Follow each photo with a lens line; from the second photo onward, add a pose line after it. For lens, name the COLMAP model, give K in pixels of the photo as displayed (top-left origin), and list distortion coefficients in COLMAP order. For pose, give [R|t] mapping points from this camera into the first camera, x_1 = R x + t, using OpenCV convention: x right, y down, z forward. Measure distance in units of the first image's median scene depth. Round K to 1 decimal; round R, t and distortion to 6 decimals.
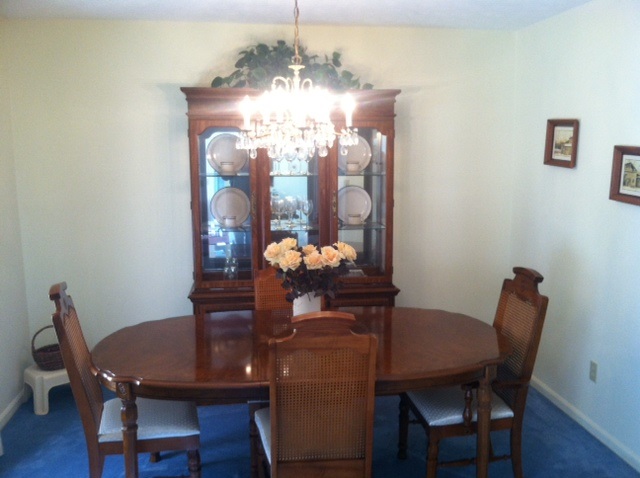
lens RADIAL K [[646.1, 0, 321.0], [0, 646.1, 237.4], [0, 0, 1]] dist [0.044716, 0.000000]
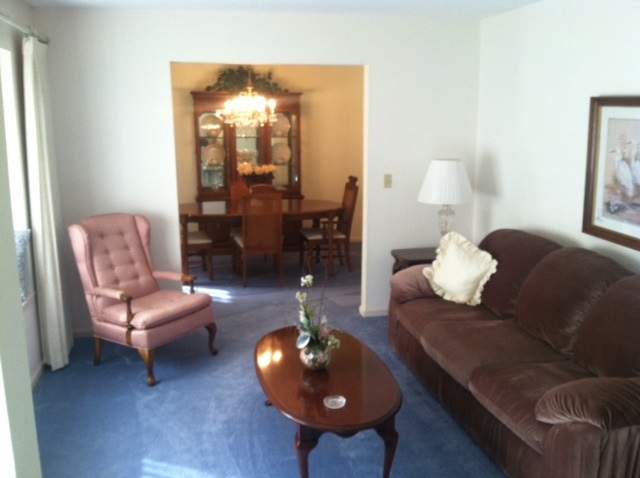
lens RADIAL K [[646.1, 0, 318.8], [0, 646.1, 239.4], [0, 0, 1]] dist [0.044716, 0.000000]
pose [[0.997185, -0.014101, 0.073638, 0.021800], [0.010833, 0.998946, 0.044597, 0.130563], [-0.074189, -0.043673, 0.996287, -0.986540]]
